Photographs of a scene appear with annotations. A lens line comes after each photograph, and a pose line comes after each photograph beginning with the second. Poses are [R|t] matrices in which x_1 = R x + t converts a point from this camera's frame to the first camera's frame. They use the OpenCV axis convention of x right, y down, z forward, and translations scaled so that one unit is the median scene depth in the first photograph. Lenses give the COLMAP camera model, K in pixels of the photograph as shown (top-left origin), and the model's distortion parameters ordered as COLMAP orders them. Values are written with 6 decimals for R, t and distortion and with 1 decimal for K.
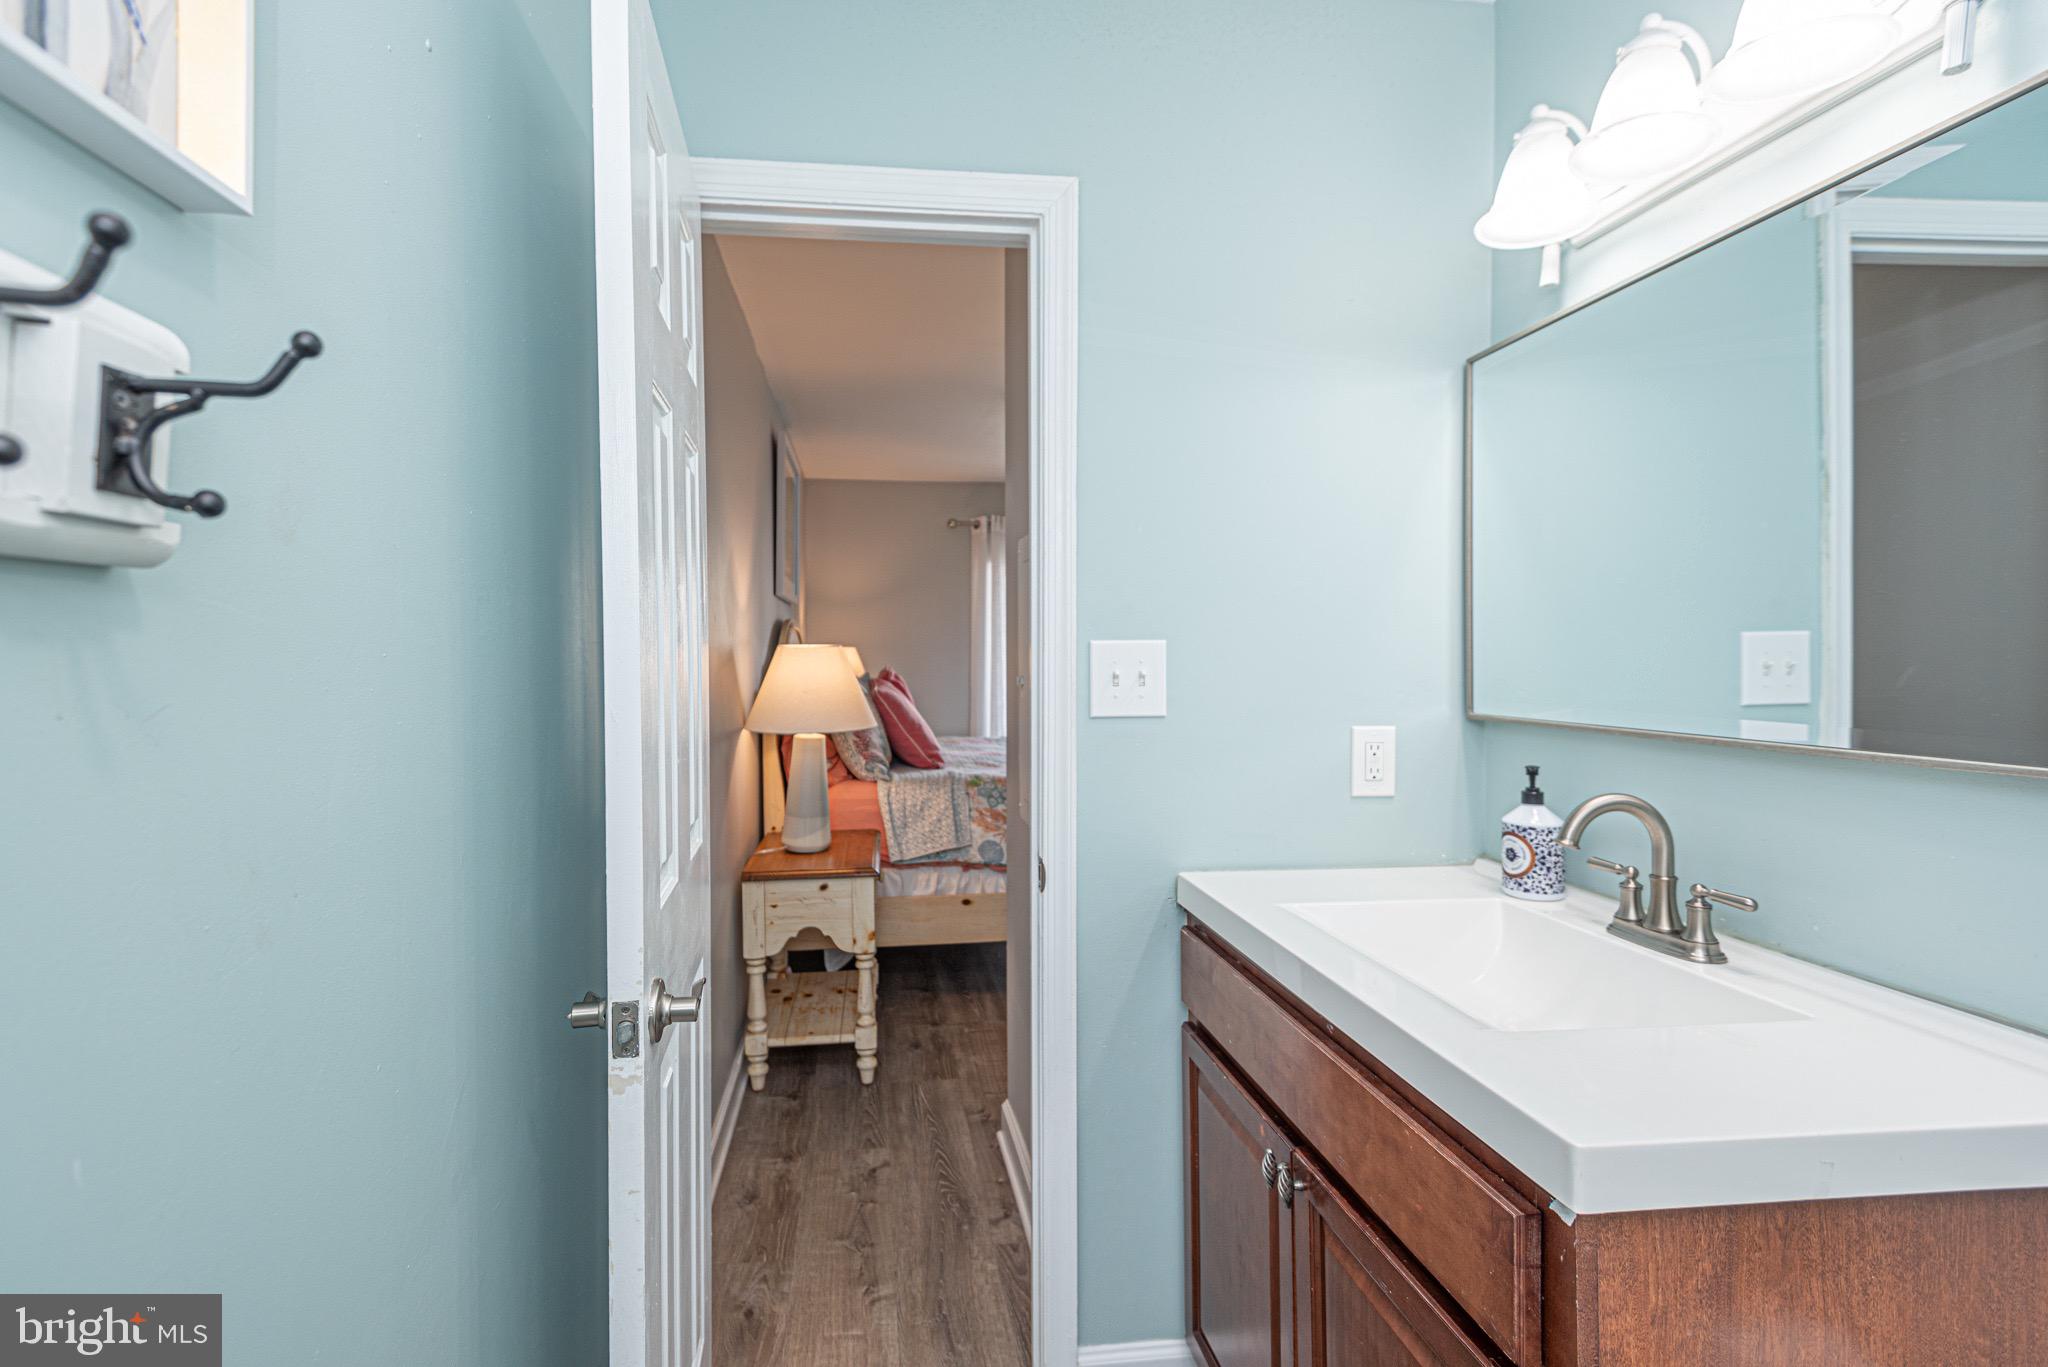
lens RADIAL K [[935.3, 0, 1025.5], [0, 935.3, 666.2], [0, 0, 1]] dist [0.040192, -0.022732]
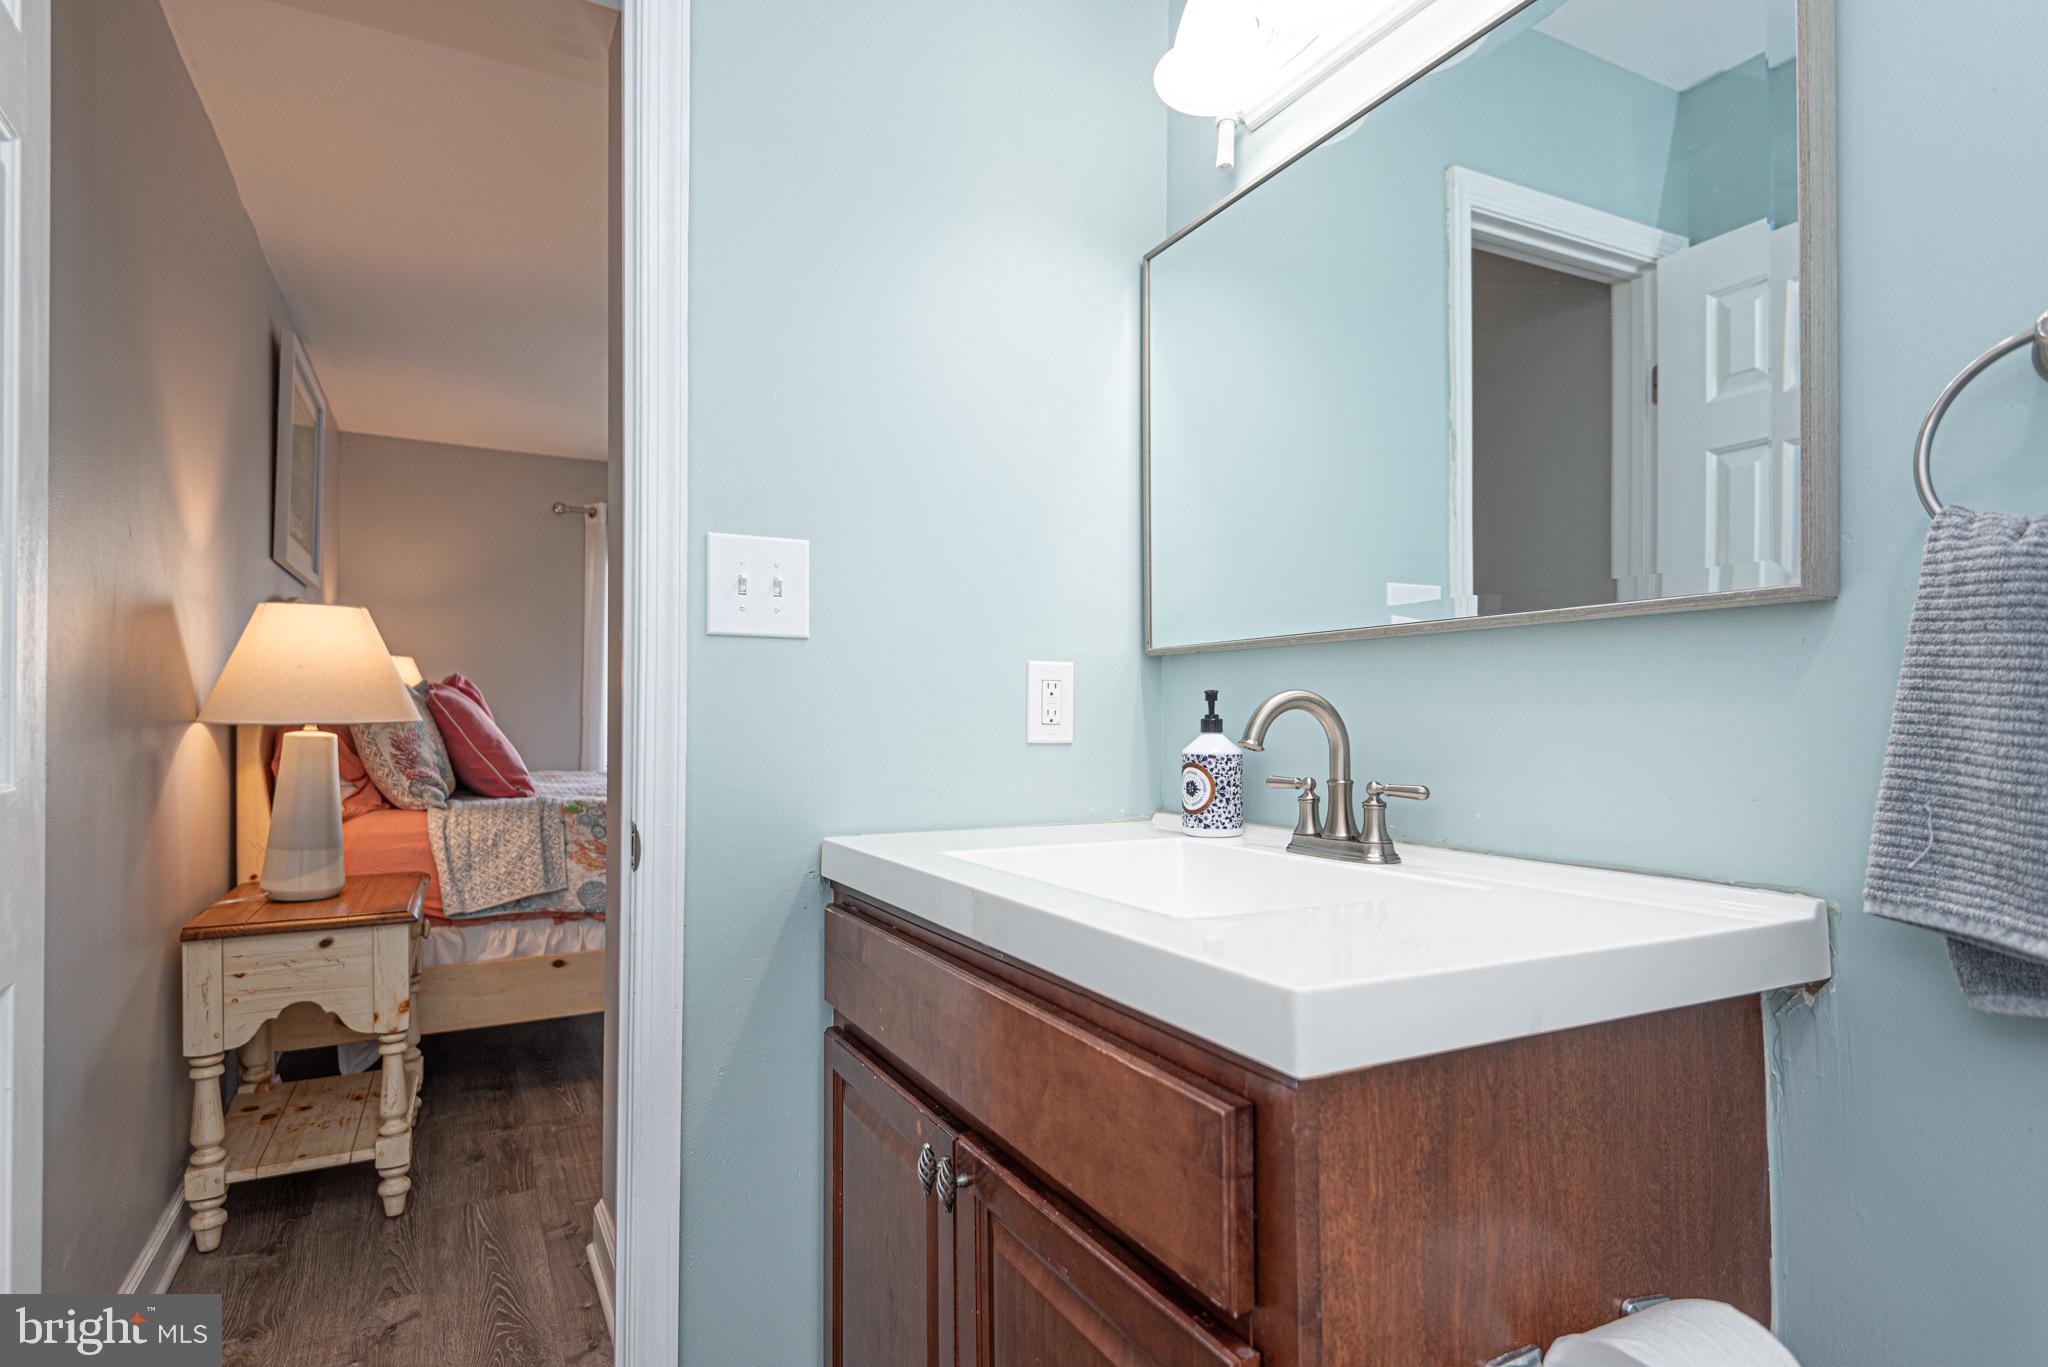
lens RADIAL K [[1050.6, 0, 1049.2], [0, 1050.6, 646.8], [0, 0, 1]] dist [0.048748, -0.026506]
pose [[0.936774, 0.011801, 0.349735, 0.022015], [0.001111, 0.999326, -0.036696, 0.071923], [-0.349932, 0.034765, 0.936130, 0.069249]]
